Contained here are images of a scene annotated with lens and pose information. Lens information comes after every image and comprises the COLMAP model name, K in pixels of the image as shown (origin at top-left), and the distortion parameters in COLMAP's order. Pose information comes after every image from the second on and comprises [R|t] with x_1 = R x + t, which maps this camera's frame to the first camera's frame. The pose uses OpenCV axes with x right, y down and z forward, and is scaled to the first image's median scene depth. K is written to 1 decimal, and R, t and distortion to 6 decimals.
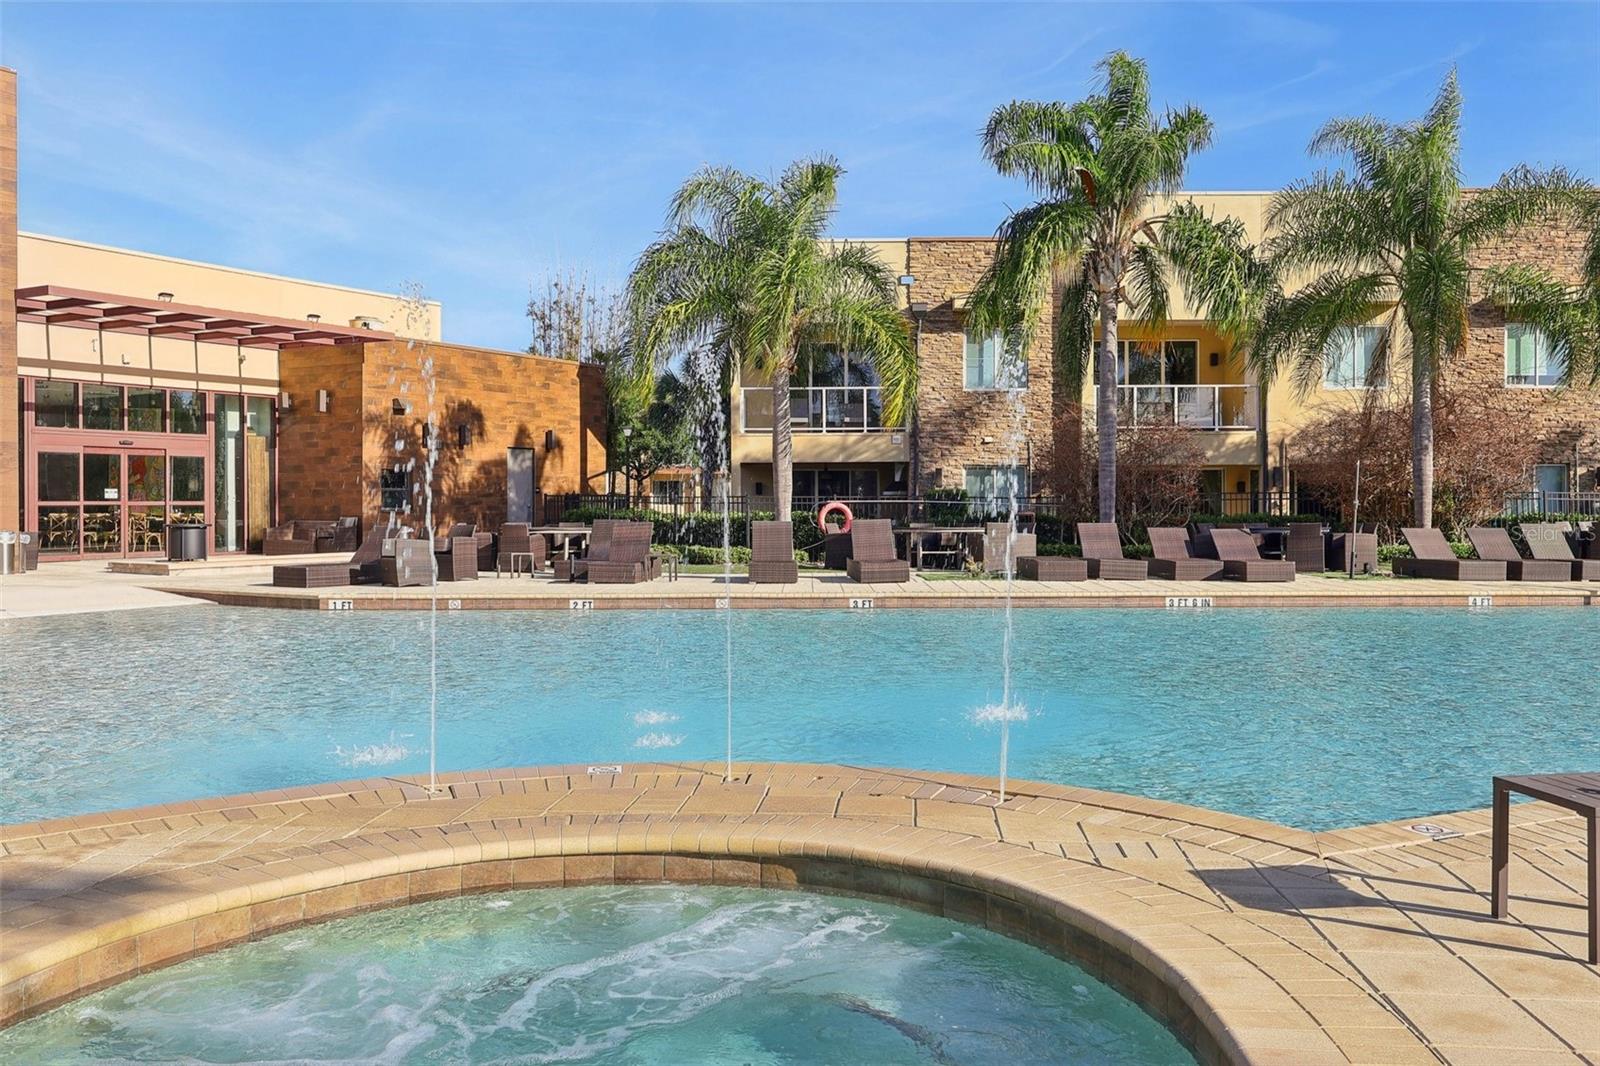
lens RADIAL K [[1327.2, 0, 800.0], [0, 1327.2, 533.0], [0, 0, 1]] dist [0.003643, 0.003113]
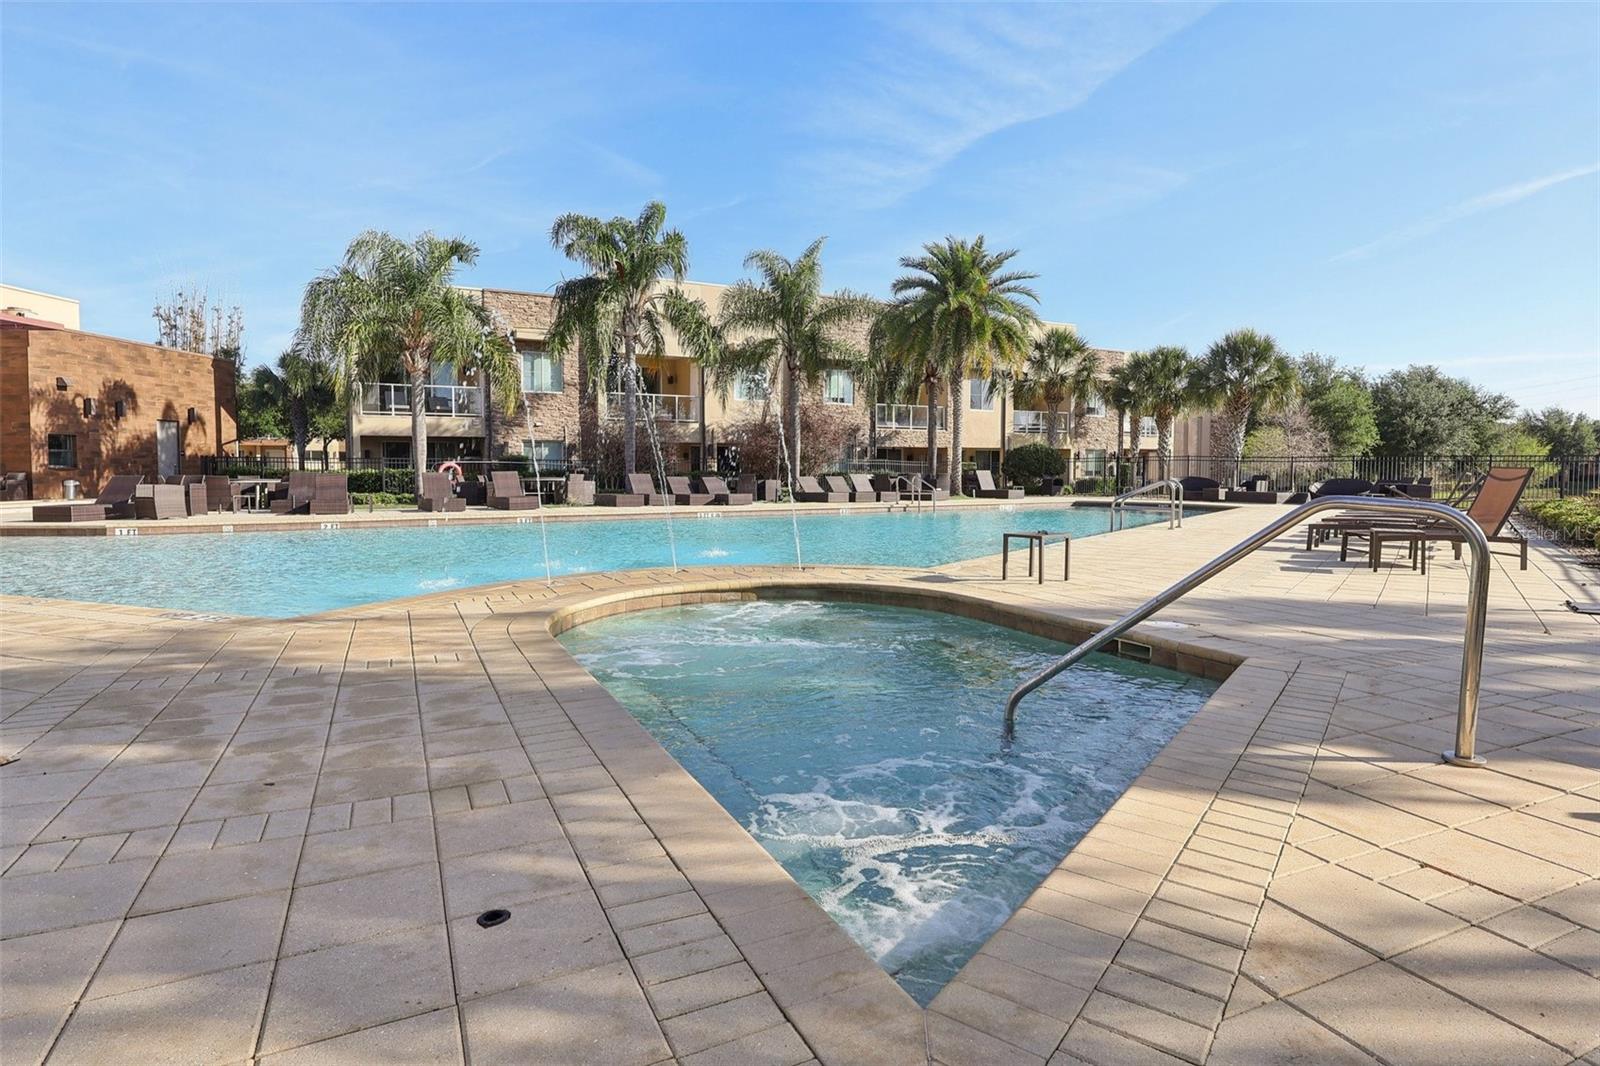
lens RADIAL K [[871.8, 0, 800.0], [0, 871.8, 533.0], [0, 0, 1]] dist [-0.004183, 0.000214]
pose [[0.874955, -0.031803, 0.483158, -0.095946], [0.007759, 0.998633, 0.051681, 0.008306], [-0.484142, -0.041470, 0.874006, -0.059344]]
